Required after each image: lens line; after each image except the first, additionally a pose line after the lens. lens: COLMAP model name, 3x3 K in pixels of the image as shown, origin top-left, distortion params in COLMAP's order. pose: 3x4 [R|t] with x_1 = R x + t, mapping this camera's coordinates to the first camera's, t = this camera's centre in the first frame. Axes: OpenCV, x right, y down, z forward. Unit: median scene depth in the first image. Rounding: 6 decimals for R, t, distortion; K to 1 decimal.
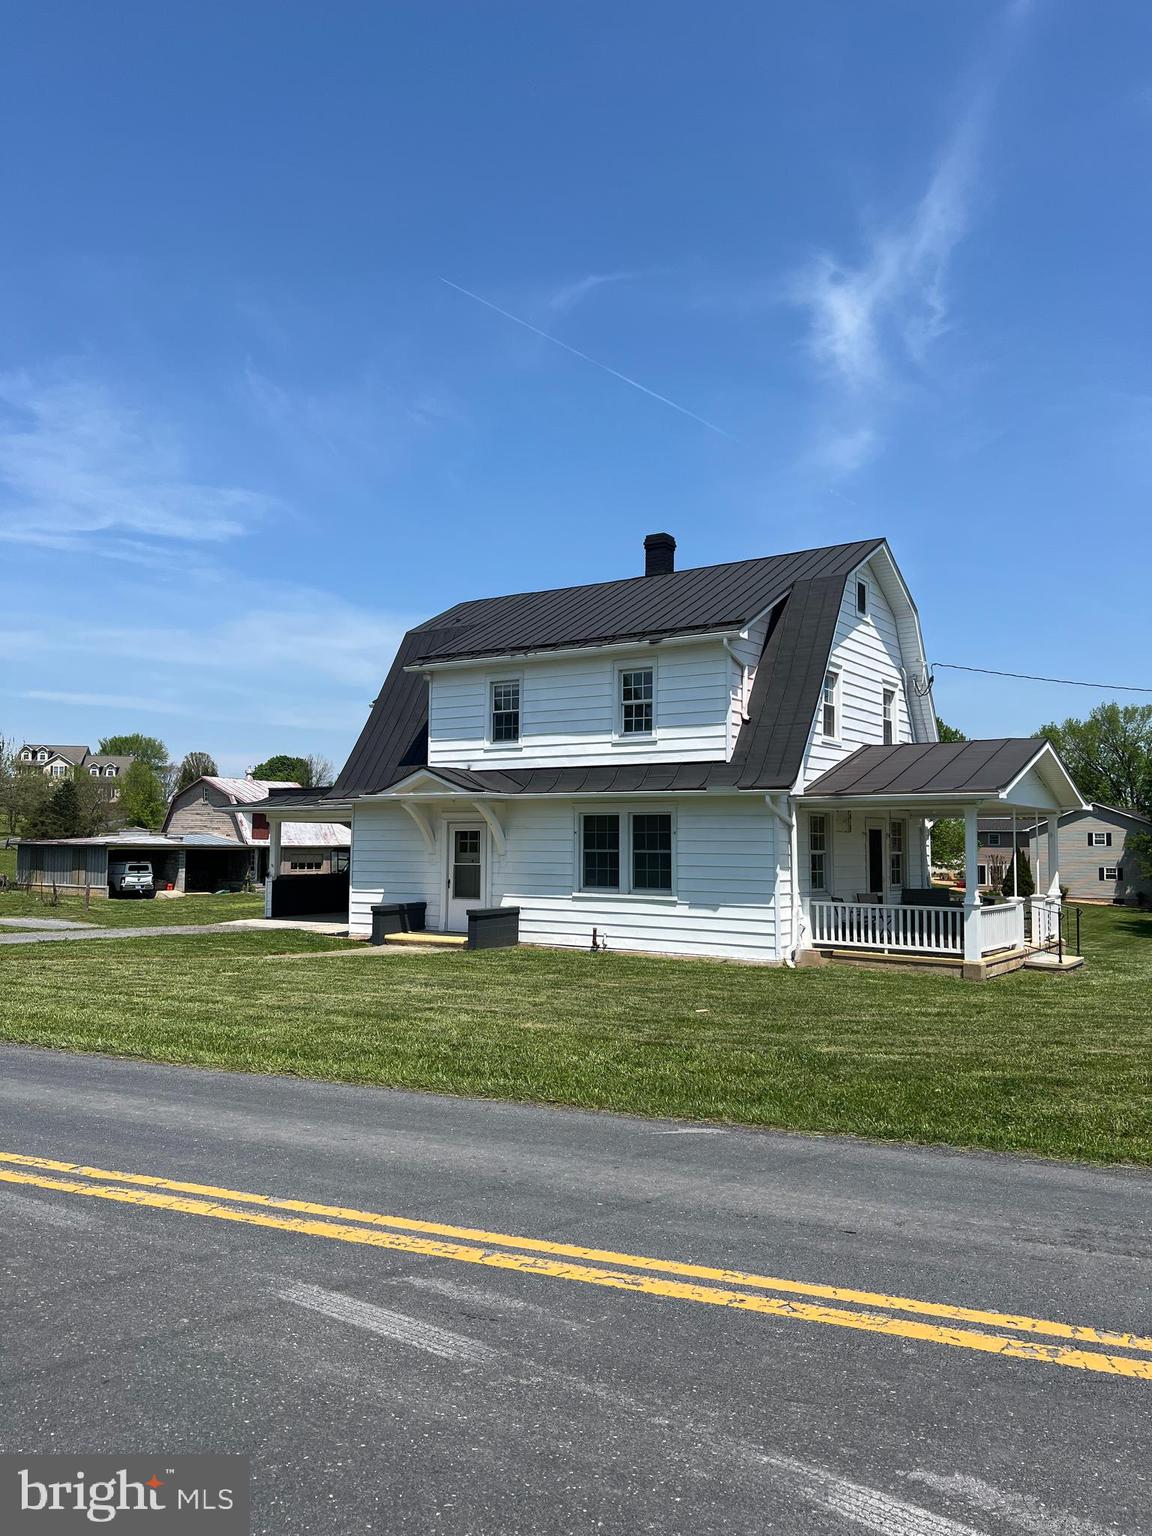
lens RADIAL K [[1182.7, 0, 537.5], [0, 1182.7, 742.8], [0, 0, 1]] dist [0.039488, -0.003124]
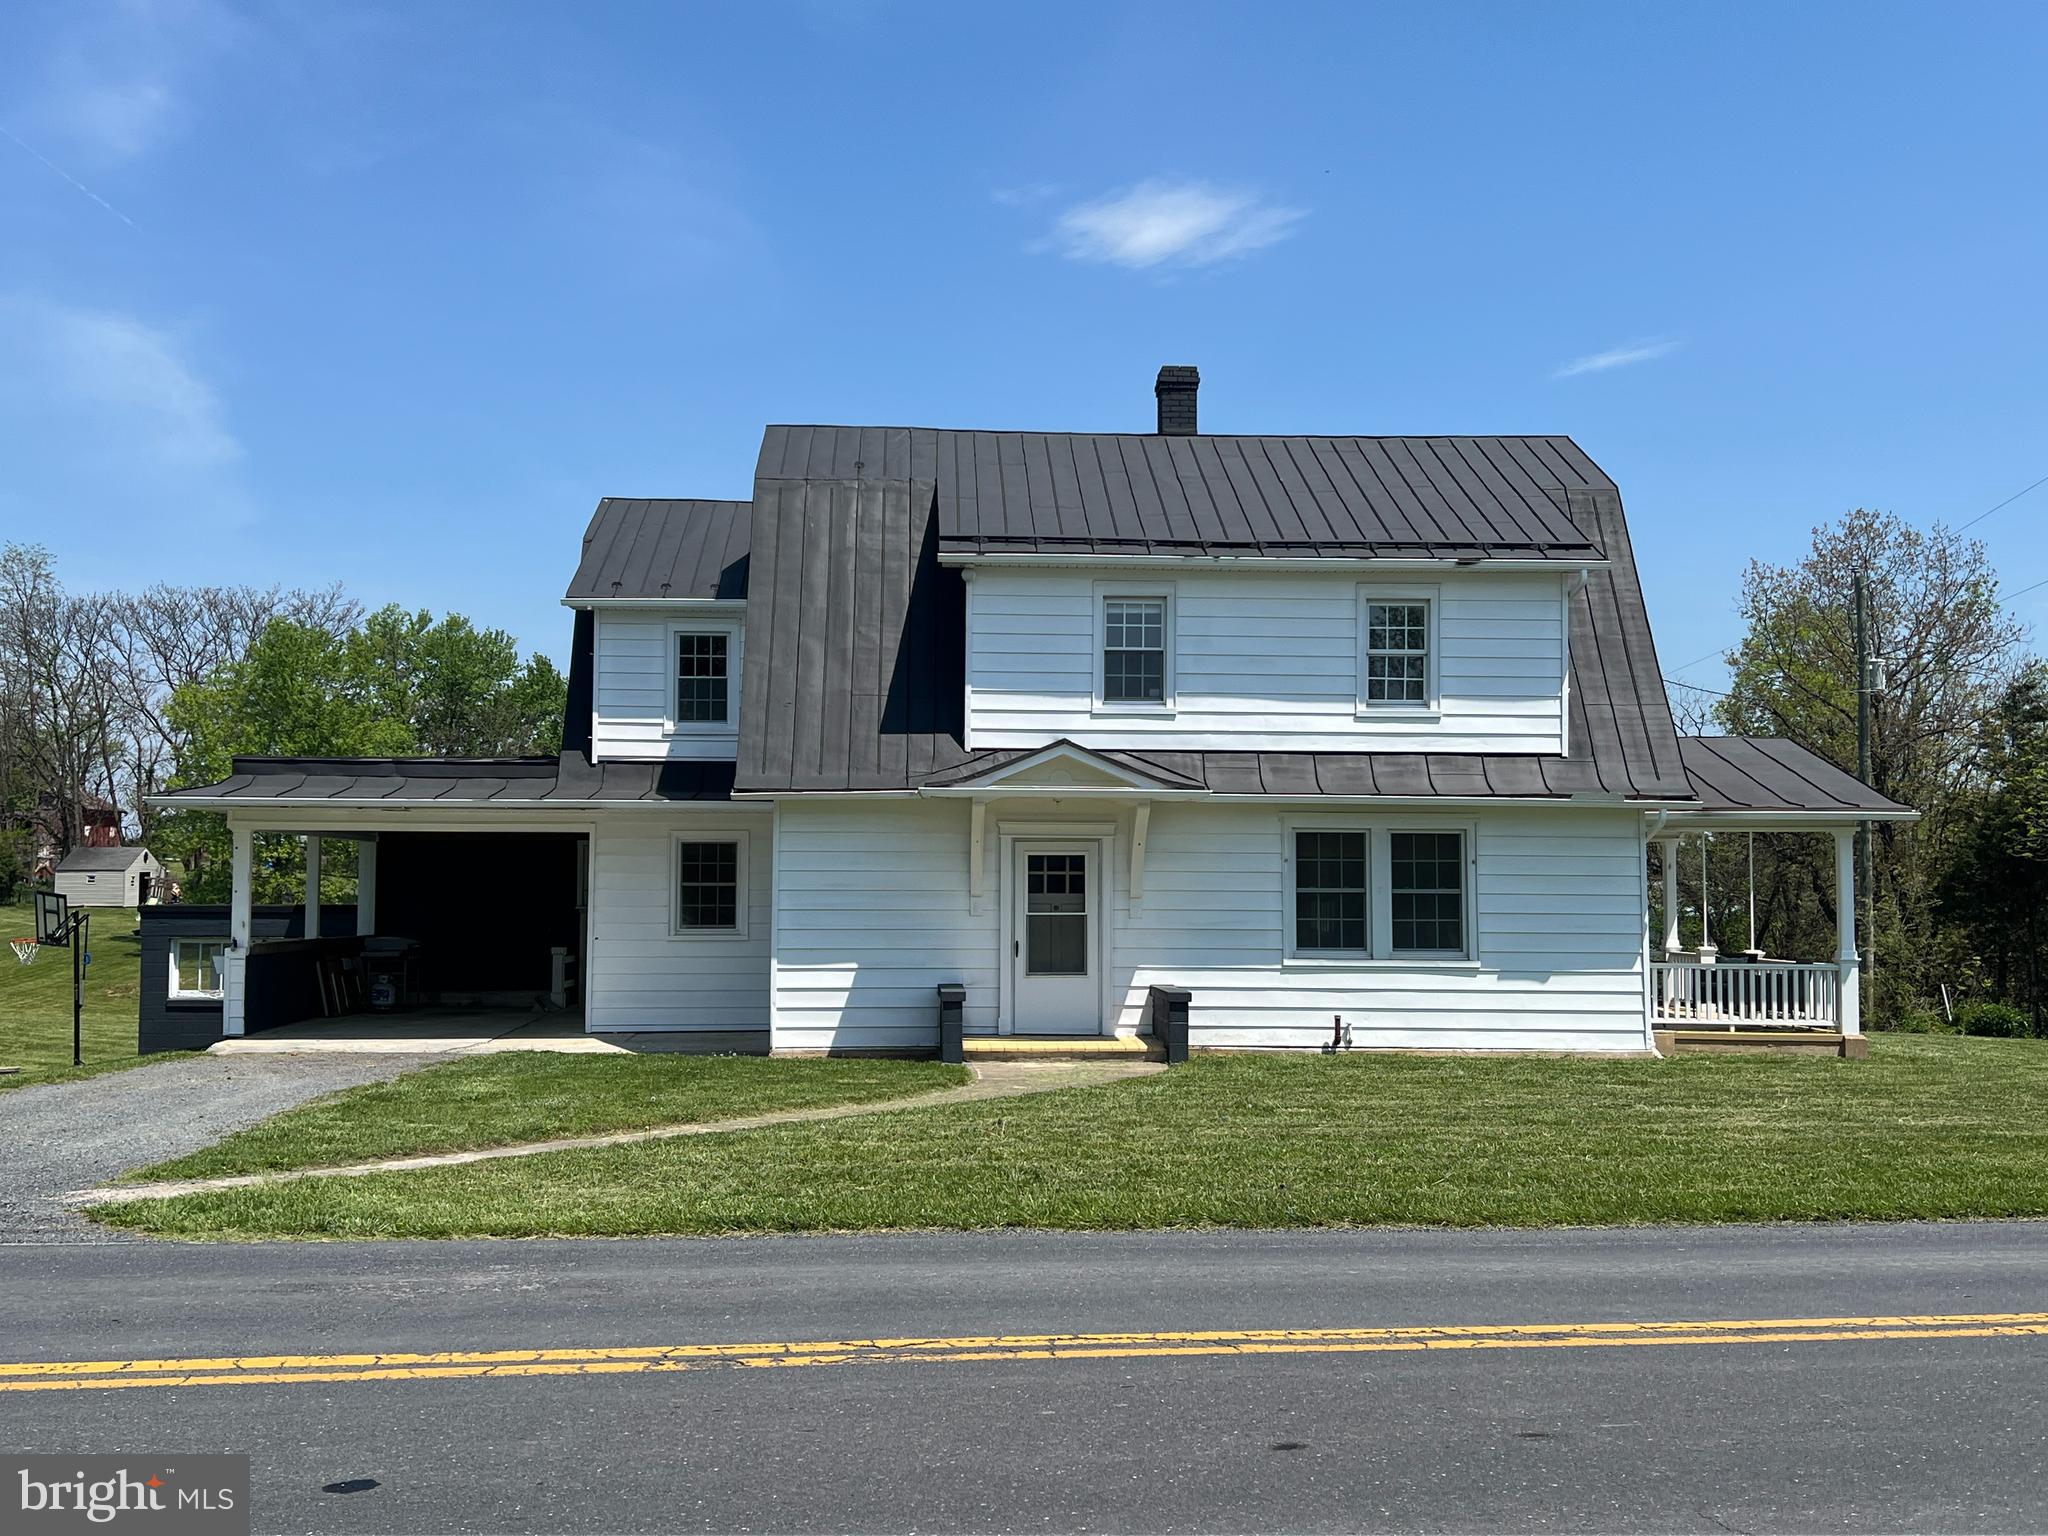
lens RADIAL K [[2116.0, 0, 1019.1], [0, 2116.0, 781.8], [0, 0, 1]] dist [0.045839, 0.000000]
pose [[0.787427, 0.028032, 0.615770, -0.751095], [-0.055747, 0.998110, 0.025850, 0.015365], [-0.613881, -0.054682, 0.787502, 0.233119]]
